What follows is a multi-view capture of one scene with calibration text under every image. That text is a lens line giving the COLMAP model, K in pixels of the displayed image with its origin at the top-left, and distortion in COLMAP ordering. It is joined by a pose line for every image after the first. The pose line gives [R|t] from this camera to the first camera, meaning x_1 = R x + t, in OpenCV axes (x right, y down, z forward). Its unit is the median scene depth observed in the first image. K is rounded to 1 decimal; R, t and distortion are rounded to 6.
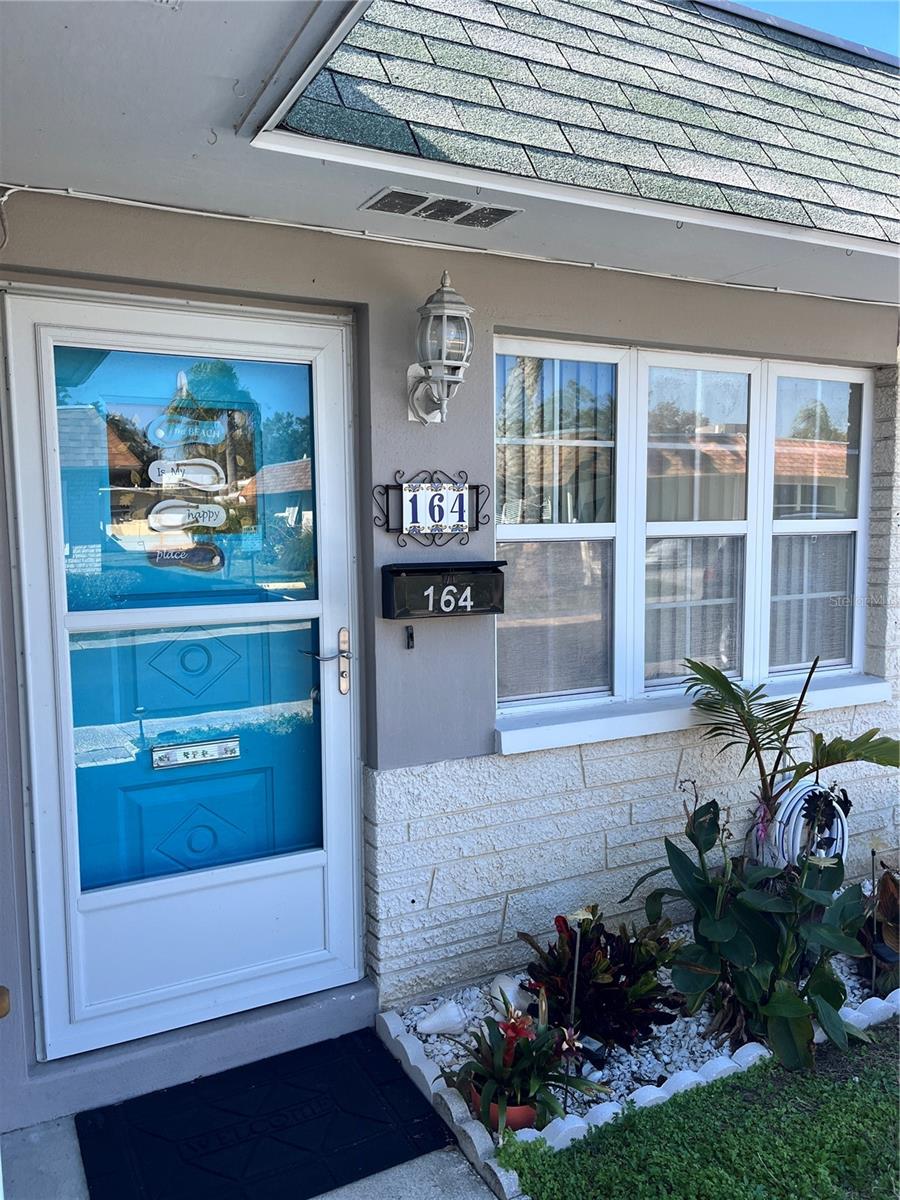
lens RADIAL K [[906.1, 0, 445.3], [0, 906.1, 606.5], [0, 0, 1]] dist [0.062353, -0.087256]
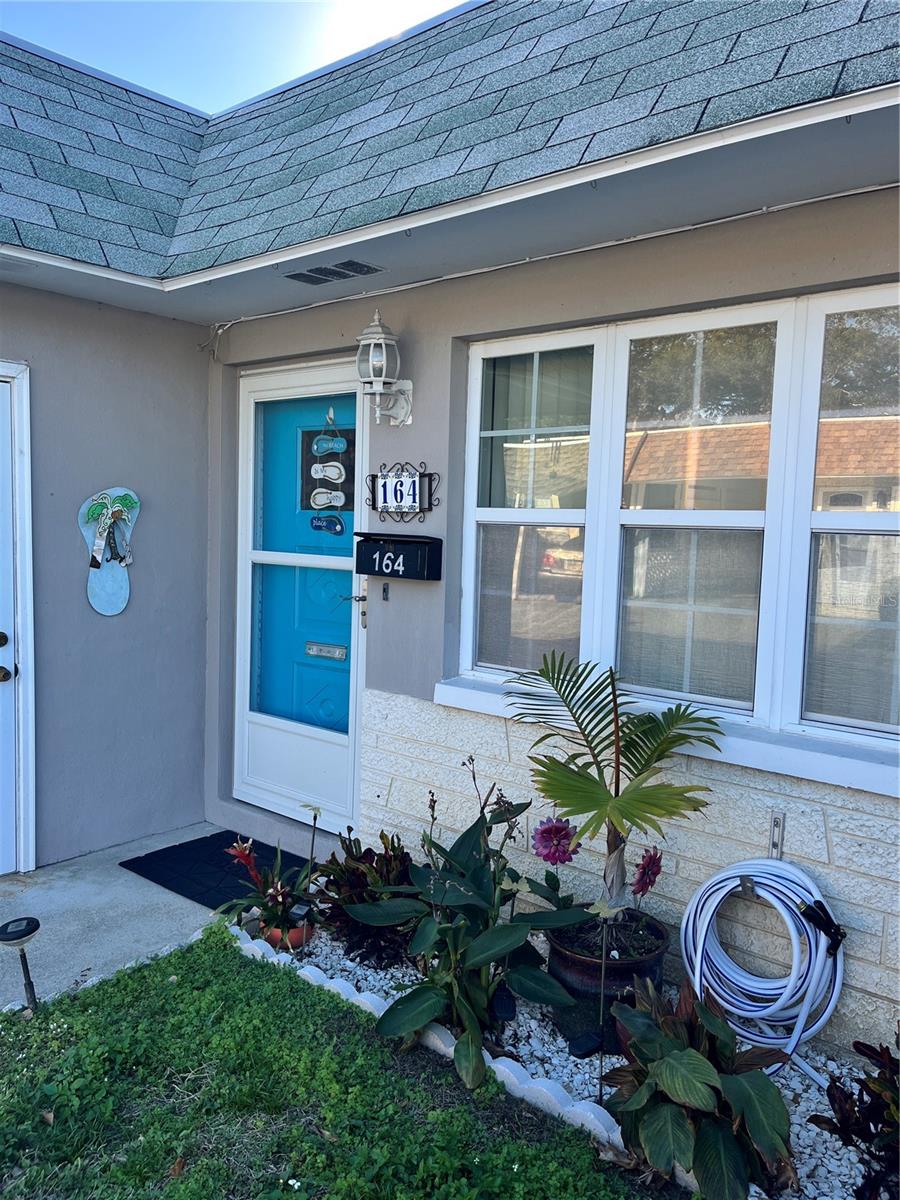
lens RADIAL K [[906.1, 0, 458.5], [0, 906.1, 601.7], [0, 0, 1]] dist [0.062353, -0.087256]
pose [[0.393317, 0.095992, -0.914378, 1.196857], [-0.122237, 0.991165, 0.051473, -0.031460], [0.911241, 0.091526, 0.401576, 0.577665]]
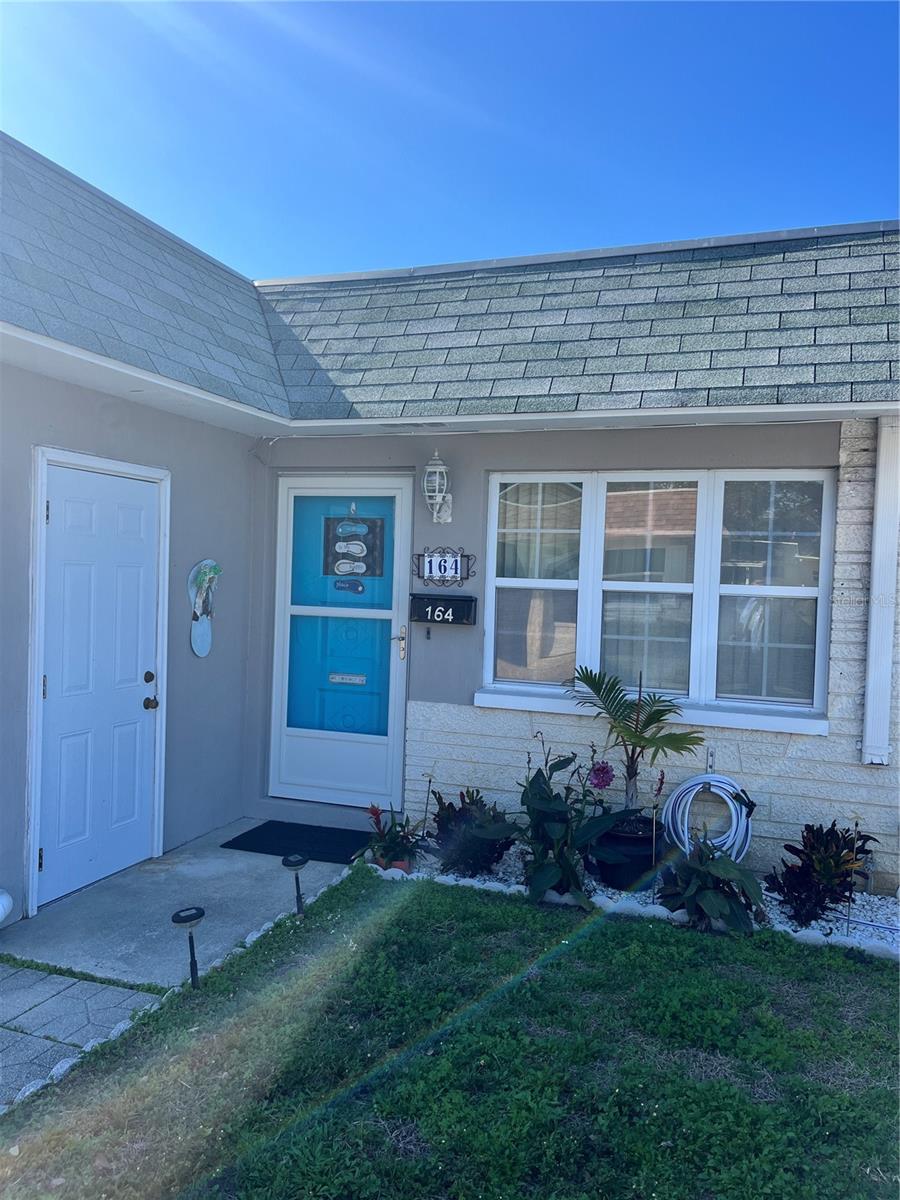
lens RADIAL K [[906.1, 0, 451.8], [0, 906.1, 599.3], [0, 0, 1]] dist [0.062353, -0.087256]
pose [[0.698898, 0.045534, -0.713771, 1.361811], [-0.106496, 0.993472, -0.040899, 0.035699], [0.707249, 0.104598, 0.699184, -0.309765]]
